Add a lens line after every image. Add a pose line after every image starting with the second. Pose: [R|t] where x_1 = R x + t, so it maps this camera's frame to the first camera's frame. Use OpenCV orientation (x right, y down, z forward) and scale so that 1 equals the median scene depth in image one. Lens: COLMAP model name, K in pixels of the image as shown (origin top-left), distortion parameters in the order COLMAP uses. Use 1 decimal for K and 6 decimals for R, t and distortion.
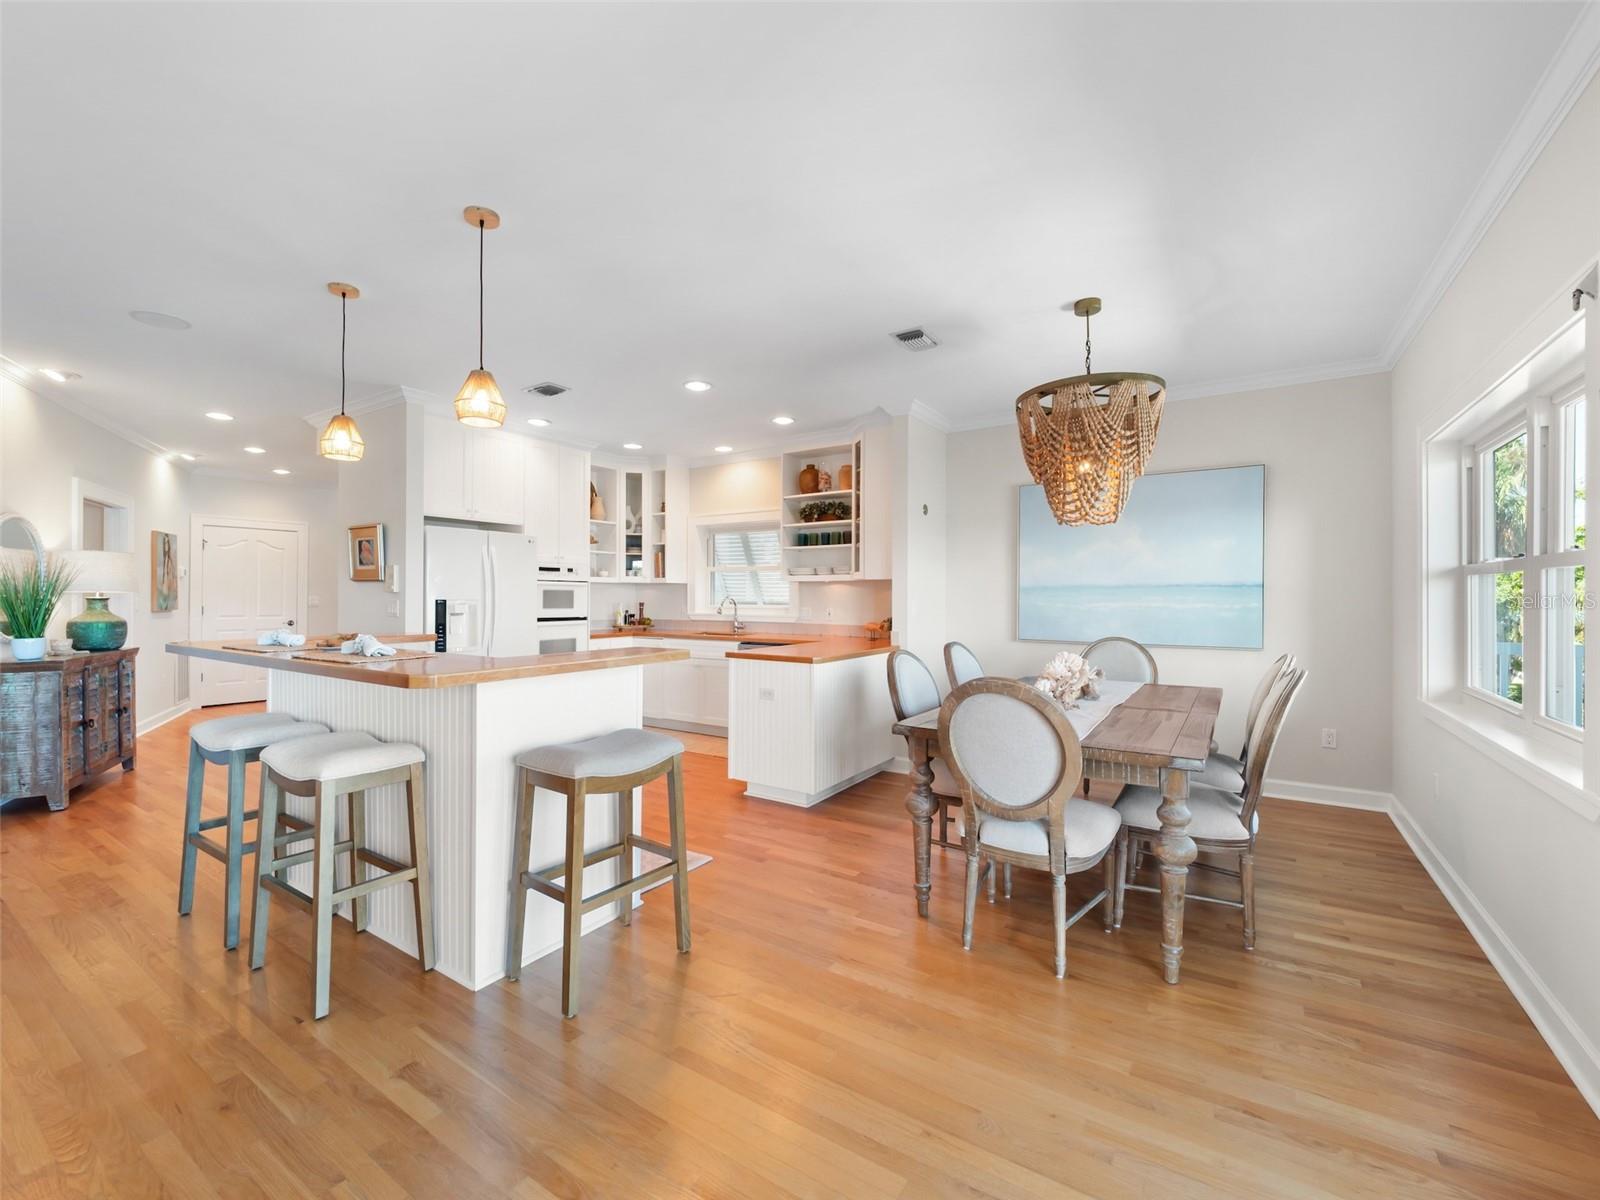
lens RADIAL K [[678.8, 0, 792.1], [0, 678.8, 596.1], [0, 0, 1]] dist [-0.004198, -0.000845]
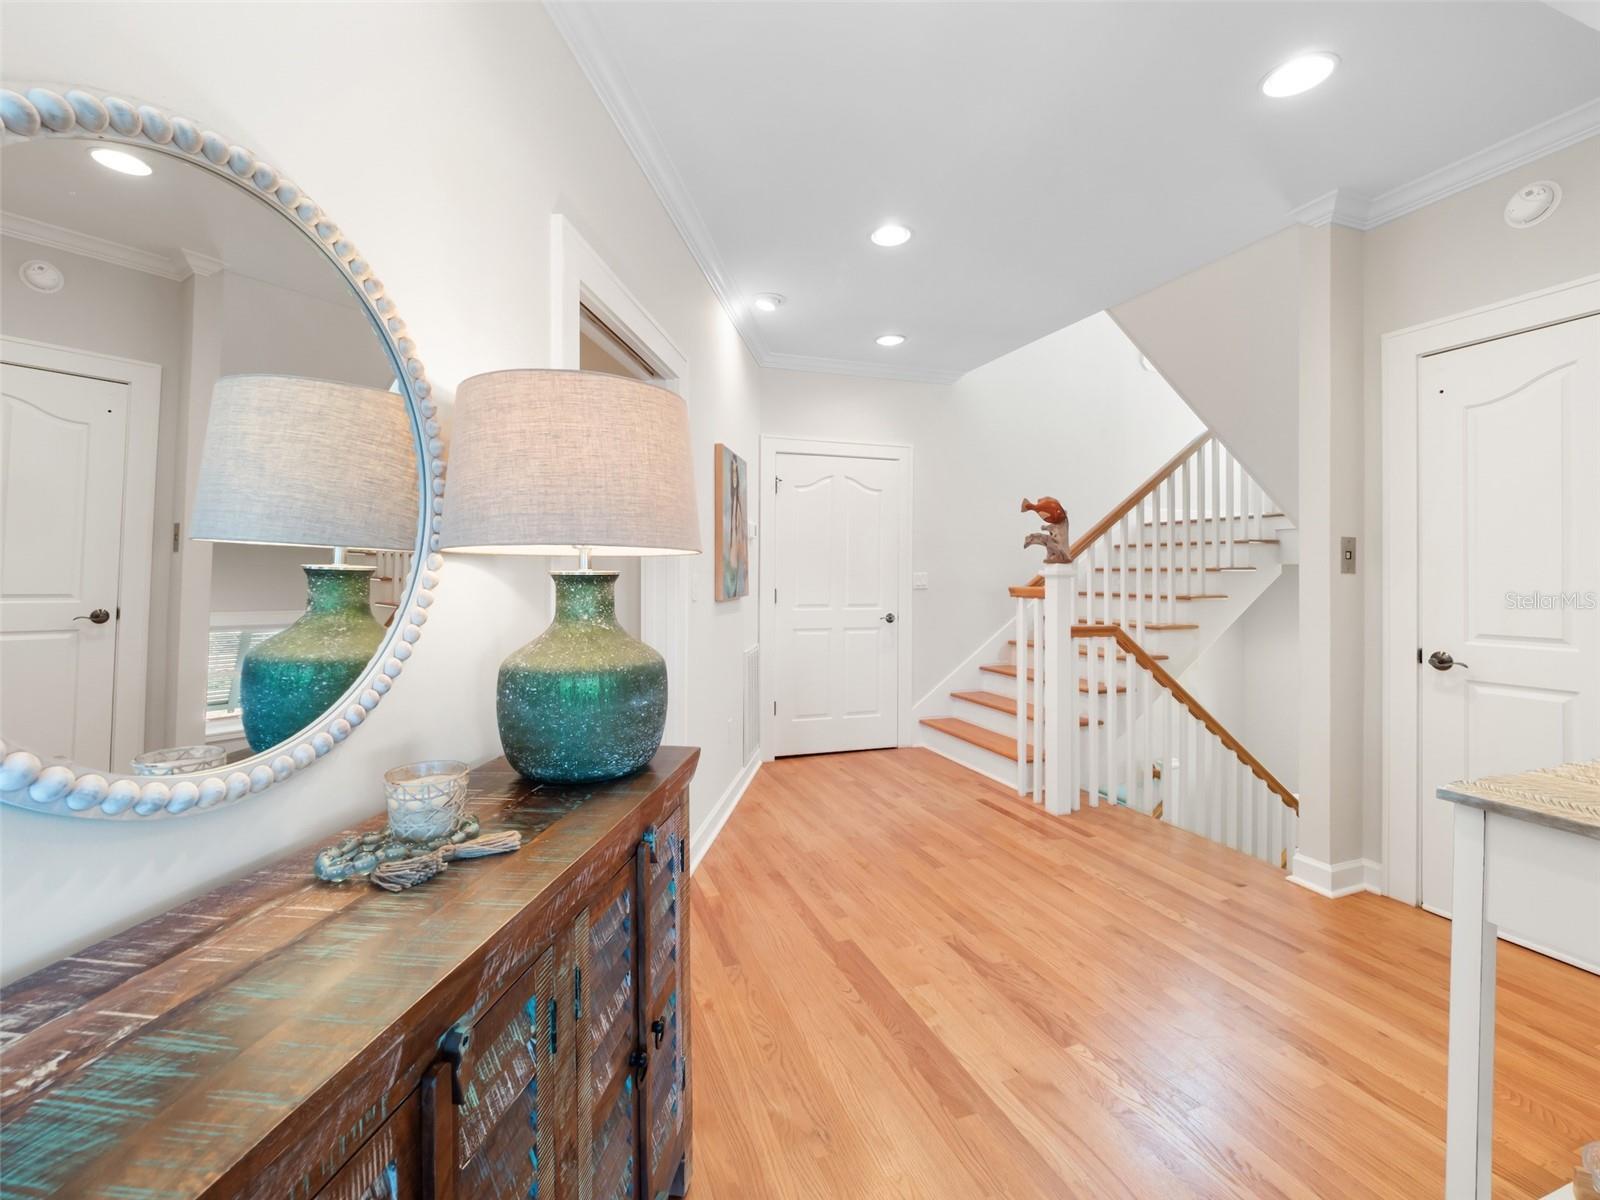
lens RADIAL K [[703.5, 0, 783.4], [0, 703.5, 594.0], [0, 0, 1]] dist [0.005128, -0.000101]
pose [[0.797930, 0.015899, -0.602541, -0.671587], [0.001582, 0.999593, 0.028472, 0.002376], [0.602749, -0.023672, 0.797580, 0.694470]]
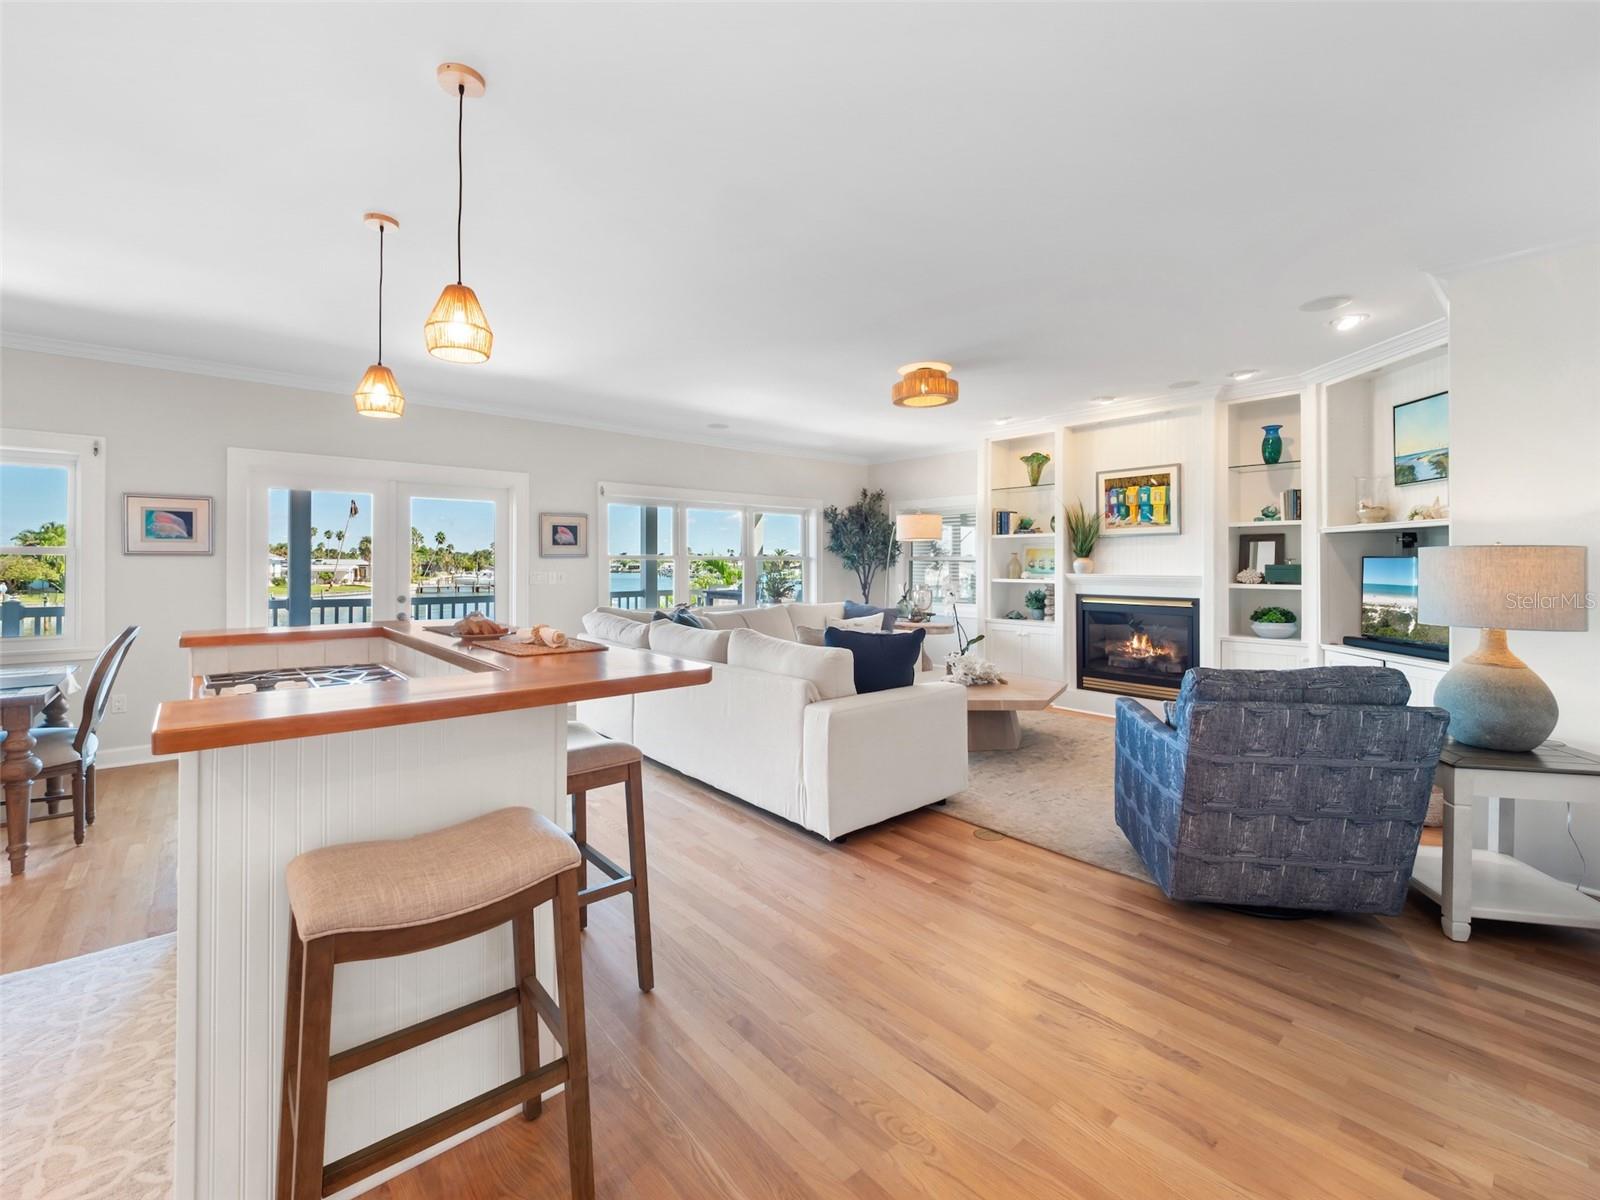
lens RADIAL K [[684.2, 0, 791.9], [0, 684.2, 567.1], [0, 0, 1]] dist [0.003675, -0.004197]
pose [[-0.962753, -0.006267, 0.270308, -0.607484], [-0.006149, 0.999980, 0.001287, -0.009832], [-0.270311, -0.000423, -0.962773, 0.819612]]
